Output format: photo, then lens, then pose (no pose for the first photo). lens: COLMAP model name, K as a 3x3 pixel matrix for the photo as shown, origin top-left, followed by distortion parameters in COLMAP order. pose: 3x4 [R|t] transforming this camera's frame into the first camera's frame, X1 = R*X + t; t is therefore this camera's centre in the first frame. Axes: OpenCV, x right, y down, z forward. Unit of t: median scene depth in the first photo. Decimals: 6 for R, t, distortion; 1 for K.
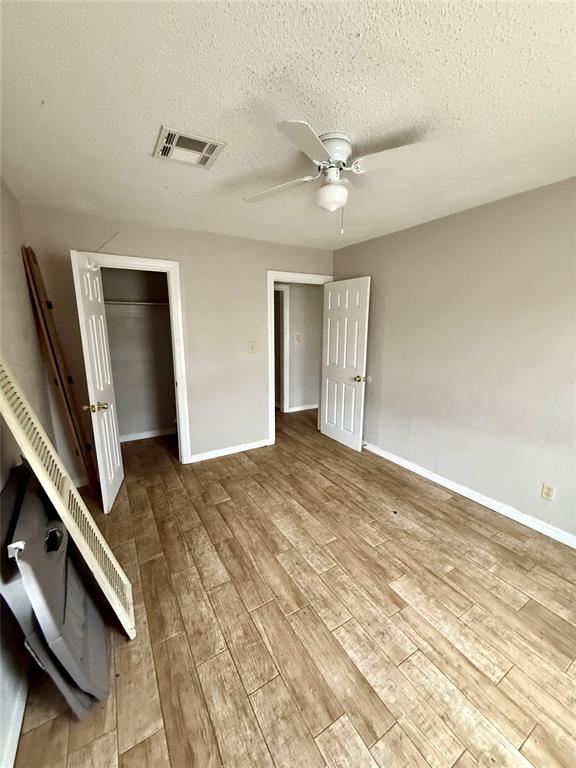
lens RADIAL K [[305.3, 0, 289.6], [0, 305.3, 382.9], [0, 0, 1]] dist [-0.002622, -0.000139]
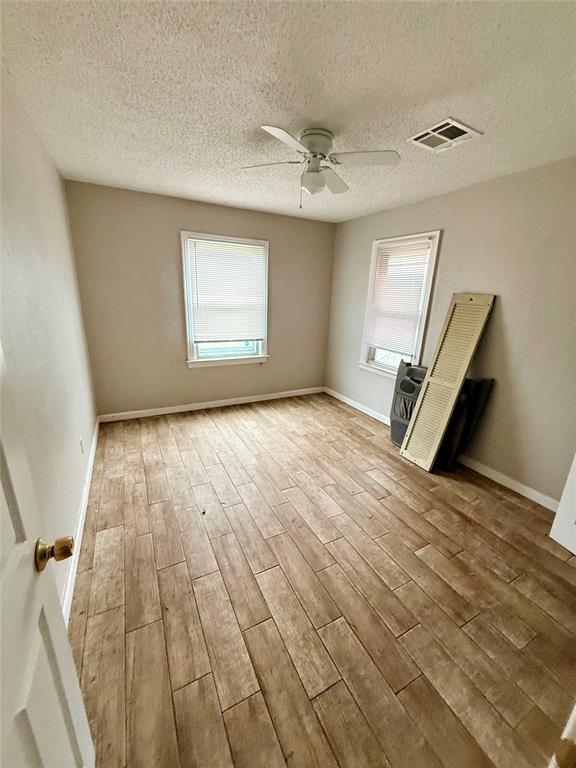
lens RADIAL K [[305.3, 0, 289.6], [0, 305.3, 382.9], [0, 0, 1]] dist [-0.002622, -0.000139]
pose [[-0.997389, -0.051719, 0.050406, 0.087965], [-0.022542, 0.886038, 0.463065, -0.319826], [-0.068611, 0.460719, -0.884890, 1.694187]]
